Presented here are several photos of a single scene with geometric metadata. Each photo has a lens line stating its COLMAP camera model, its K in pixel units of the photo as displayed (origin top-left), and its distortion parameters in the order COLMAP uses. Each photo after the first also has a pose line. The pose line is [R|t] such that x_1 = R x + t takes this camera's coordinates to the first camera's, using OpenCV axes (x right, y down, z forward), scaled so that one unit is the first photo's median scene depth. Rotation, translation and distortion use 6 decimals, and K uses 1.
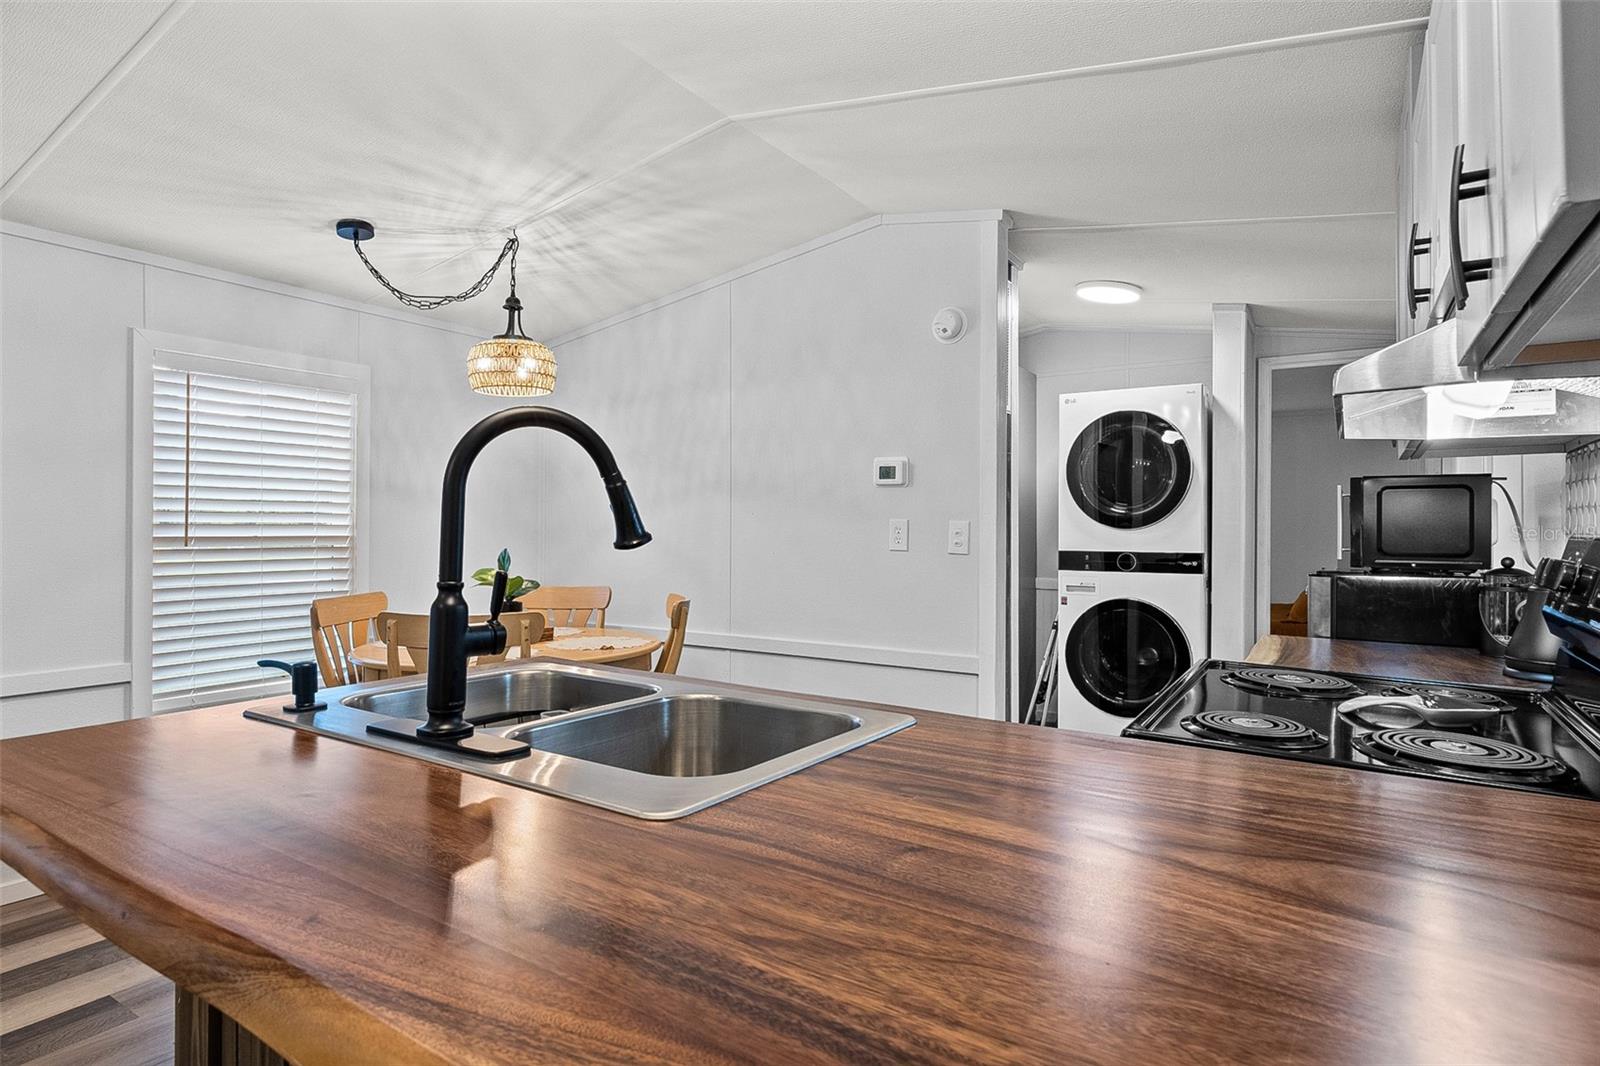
lens RADIAL K [[858.7, 0, 803.6], [0, 858.7, 527.6], [0, 0, 1]] dist [-0.003457, -0.002490]
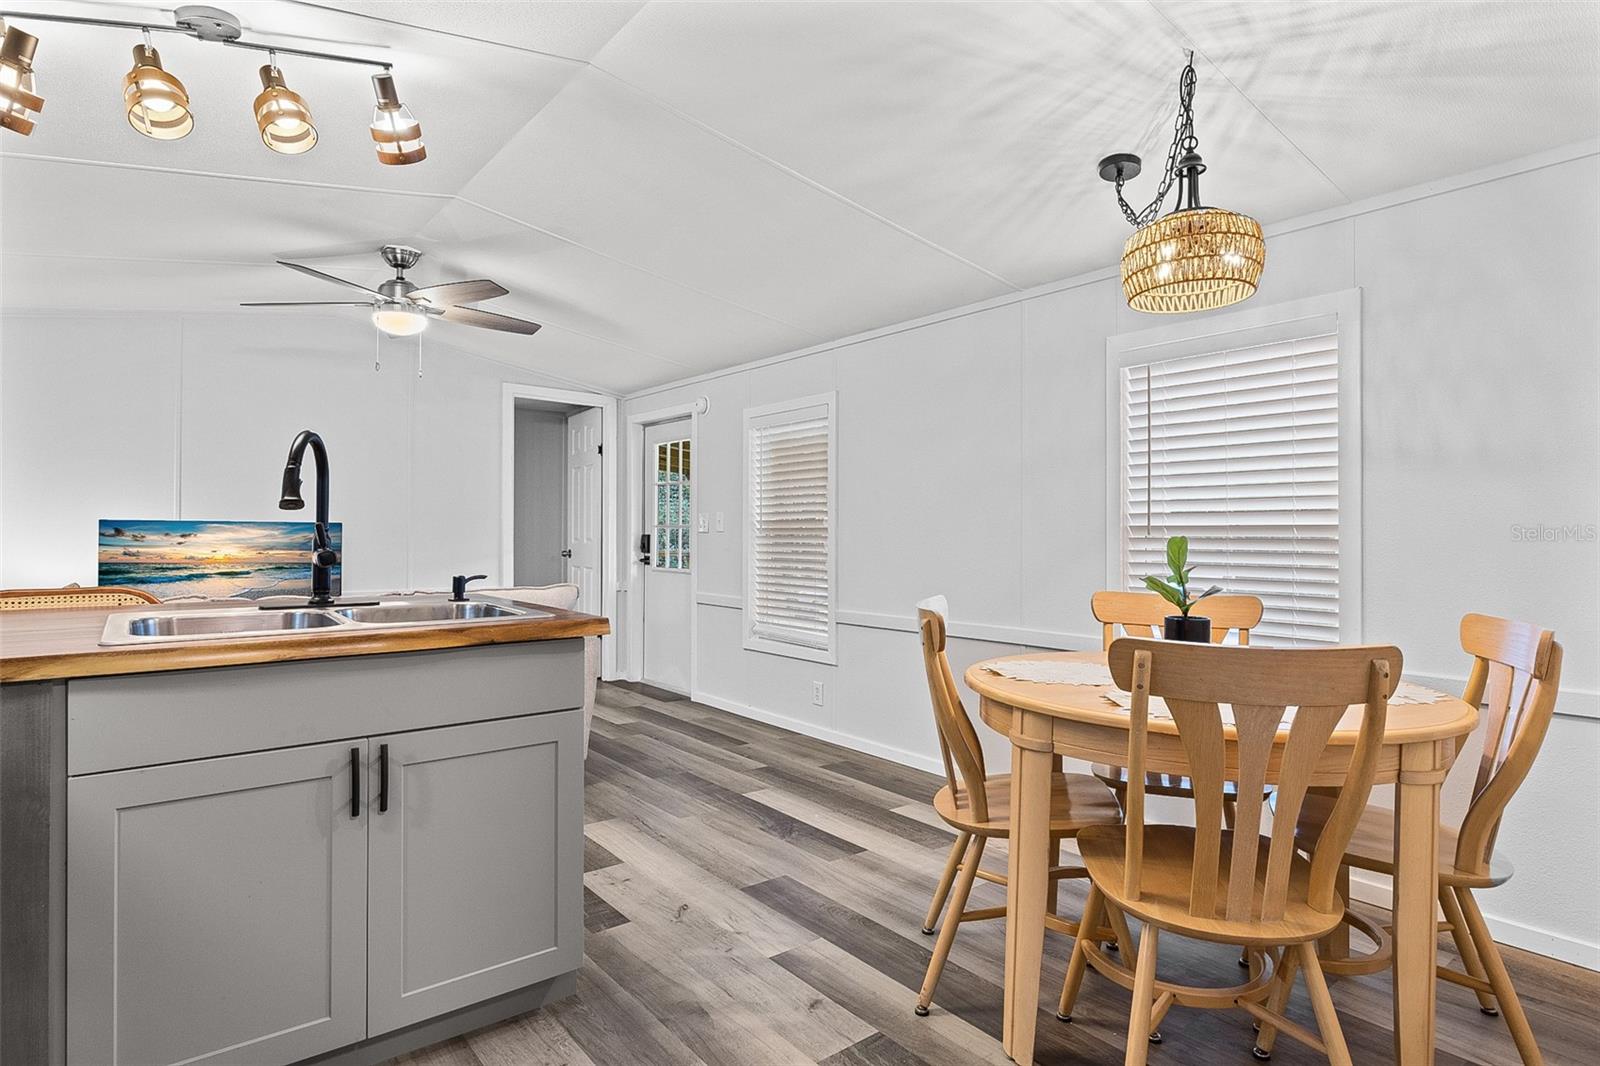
lens RADIAL K [[858.7, 0, 807.3], [0, 858.7, 525.0], [0, 0, 1]] dist [-0.003457, -0.002490]
pose [[-0.327246, -0.015426, -0.944813, 0.368310], [-0.005629, 0.999881, -0.014375, 0.026394], [0.944922, 0.000614, -0.327294, 0.919295]]
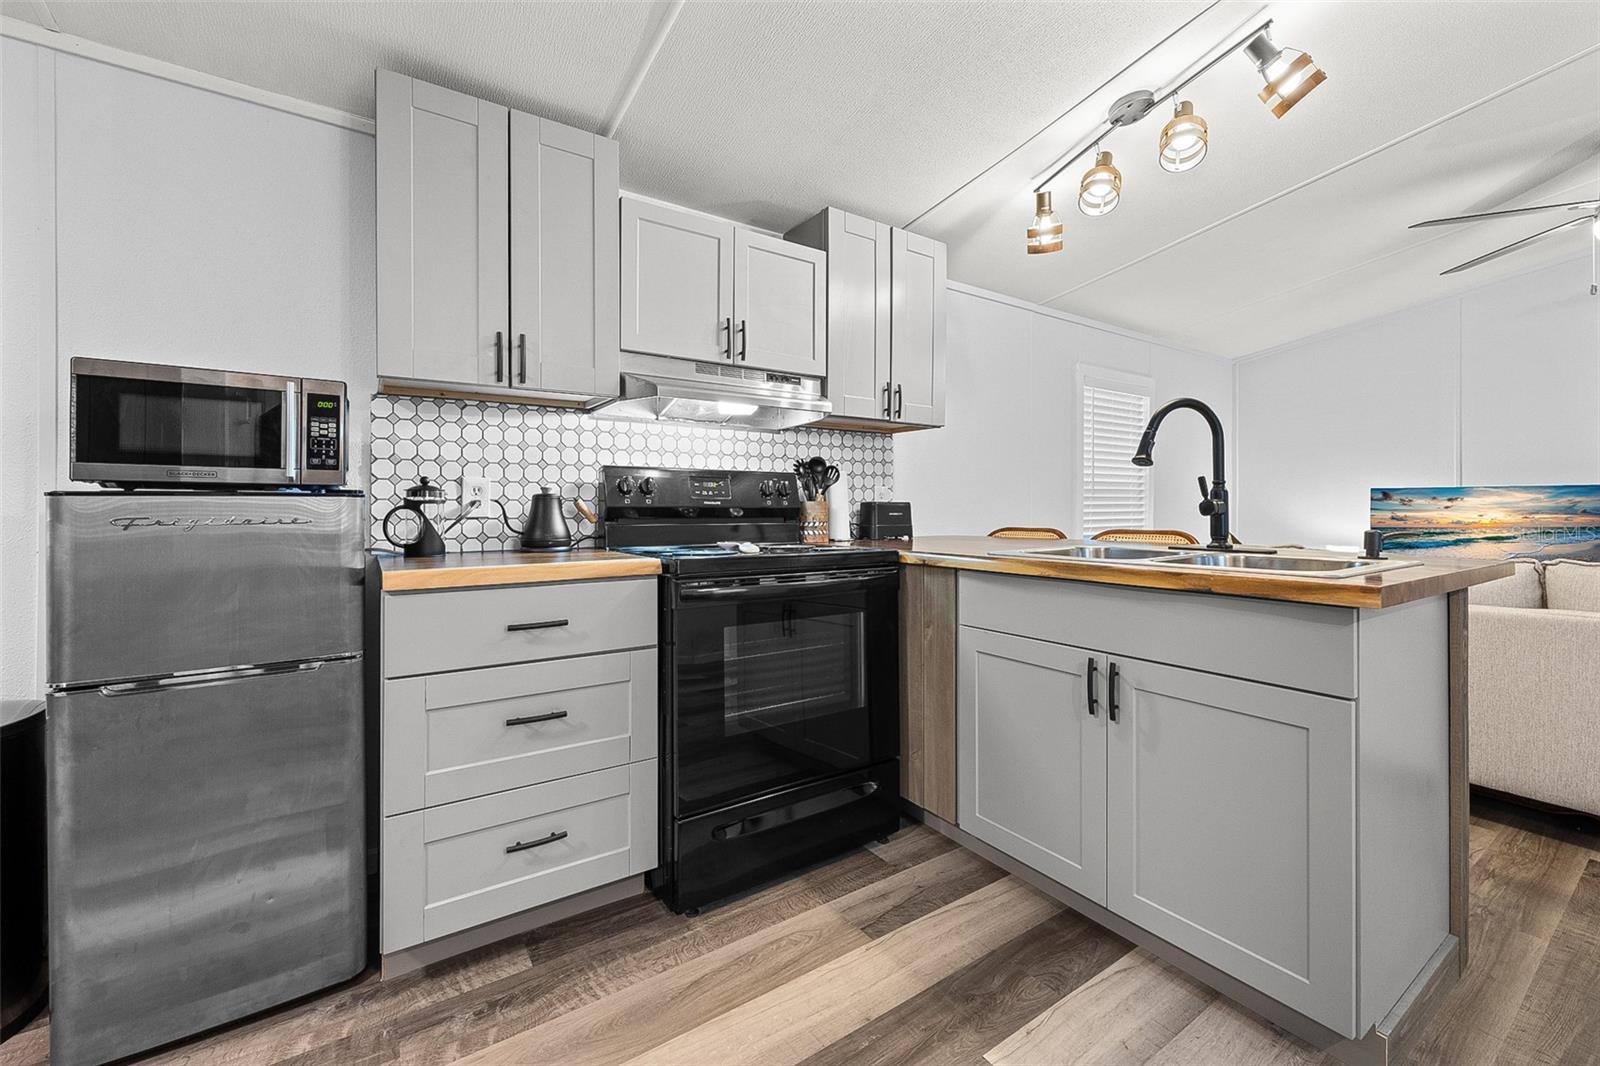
lens RADIAL K [[646.1, 0, 785.1], [0, 646.1, 507.0], [0, 0, 1]] dist [-0.002084, 0.000496]
pose [[-0.911183, -0.006807, 0.411946, -0.014537], [-0.006917, 0.999975, 0.001223, 0.045518], [-0.411945, -0.001736, -0.911207, 1.012288]]
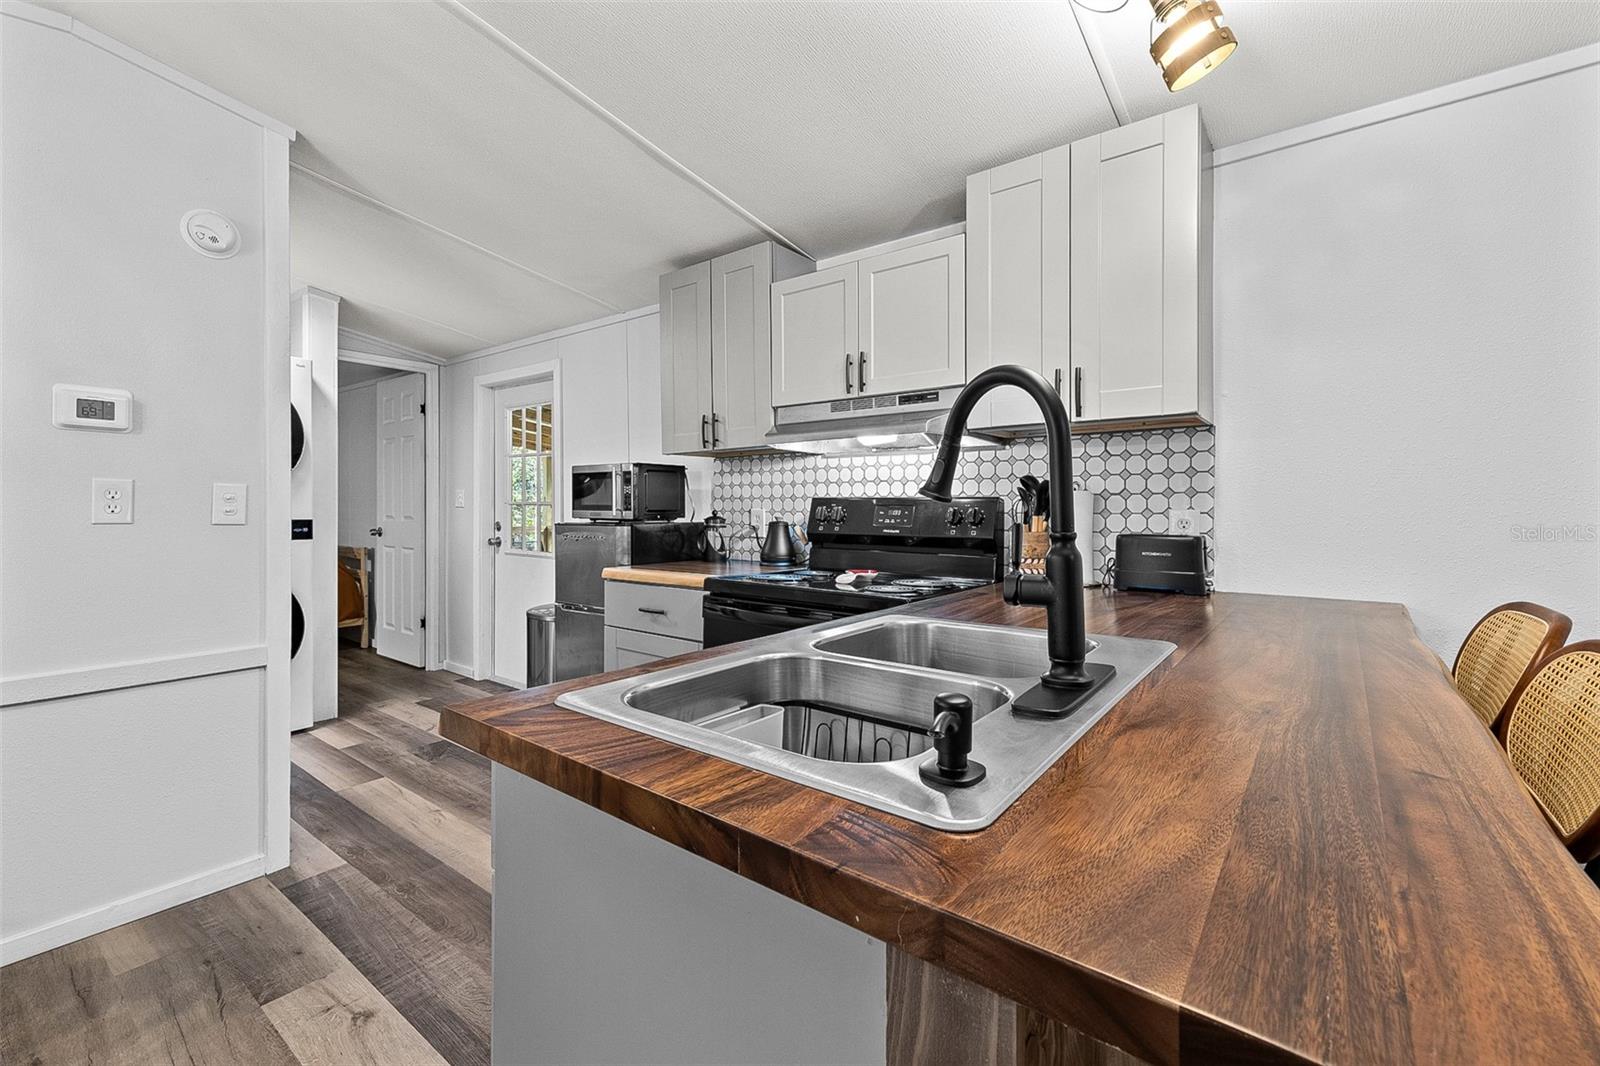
lens RADIAL K [[670.4, 0, 801.6], [0, 670.4, 518.8], [0, 0, 1]] dist [-0.001182, -0.000265]
pose [[0.090933, -0.026683, 0.995499, -0.405588], [-0.000063, 0.999641, 0.026800, 0.008426], [-0.995857, -0.002500, 0.090898, 0.417175]]
